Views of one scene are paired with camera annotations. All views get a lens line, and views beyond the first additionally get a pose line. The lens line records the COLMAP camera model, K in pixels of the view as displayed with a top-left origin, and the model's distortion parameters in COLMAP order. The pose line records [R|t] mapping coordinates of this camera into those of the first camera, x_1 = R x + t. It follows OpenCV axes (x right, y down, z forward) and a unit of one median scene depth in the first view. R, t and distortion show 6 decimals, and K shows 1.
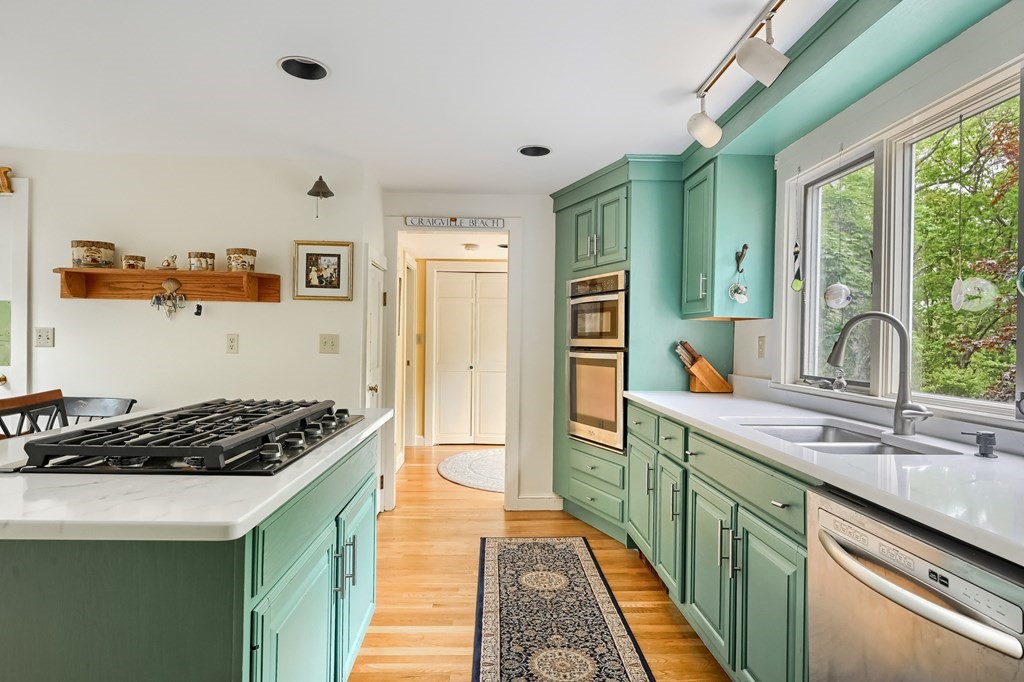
lens RADIAL K [[573.9, 0, 512.1], [0, 573.9, 340.4], [0, 0, 1]] dist [-0.000583, -0.000524]
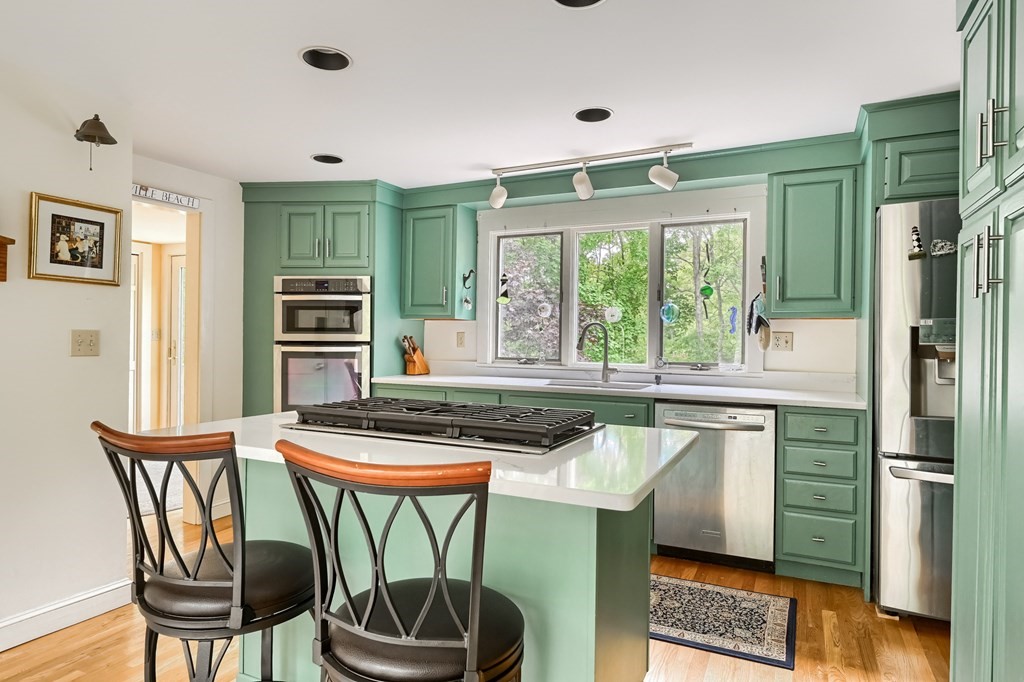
lens RADIAL K [[594.2, 0, 513.3], [0, 594.2, 340.1], [0, 0, 1]] dist [0.004154, 0.001557]
pose [[0.464779, -0.014750, 0.885304, -0.739548], [-0.001780, 0.999844, 0.017593, -0.012417], [-0.885425, -0.009753, 0.464680, 0.167336]]
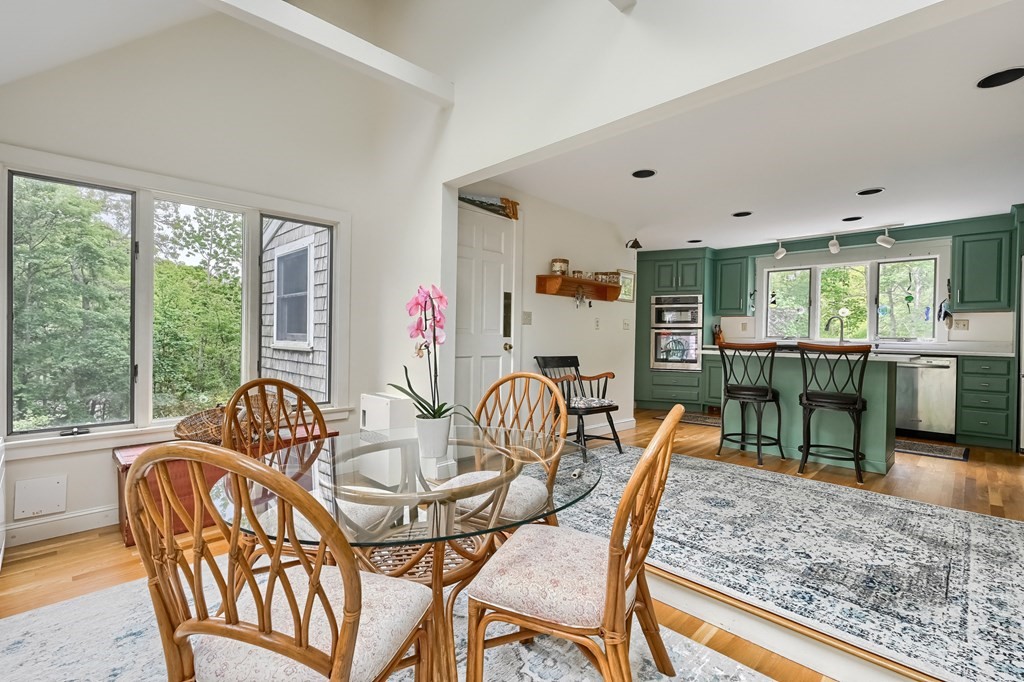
lens RADIAL K [[470.0, 0, 516.5], [0, 470.0, 340.4], [0, 0, 1]] dist [0.010165, -0.000289]
pose [[0.724390, -0.012922, 0.689270, -1.676906], [-0.001089, 0.999802, 0.019888, 0.028108], [-0.689390, -0.015158, 0.724232, 0.115773]]
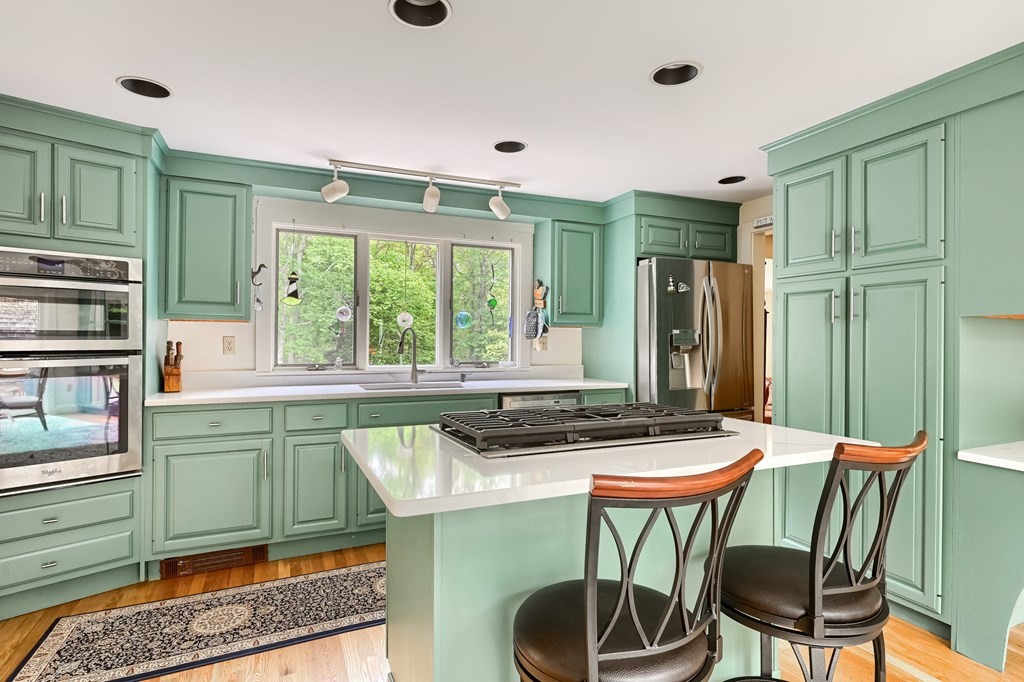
lens RADIAL K [[532.5, 0, 514.7], [0, 532.5, 340.3], [0, 0, 1]] dist [0.004896, 0.000523]
pose [[-0.375787, -0.015881, 0.926570, -0.739826], [-0.008032, 0.999871, 0.013880, -0.016932], [-0.926671, -0.002226, -0.375866, 0.771555]]
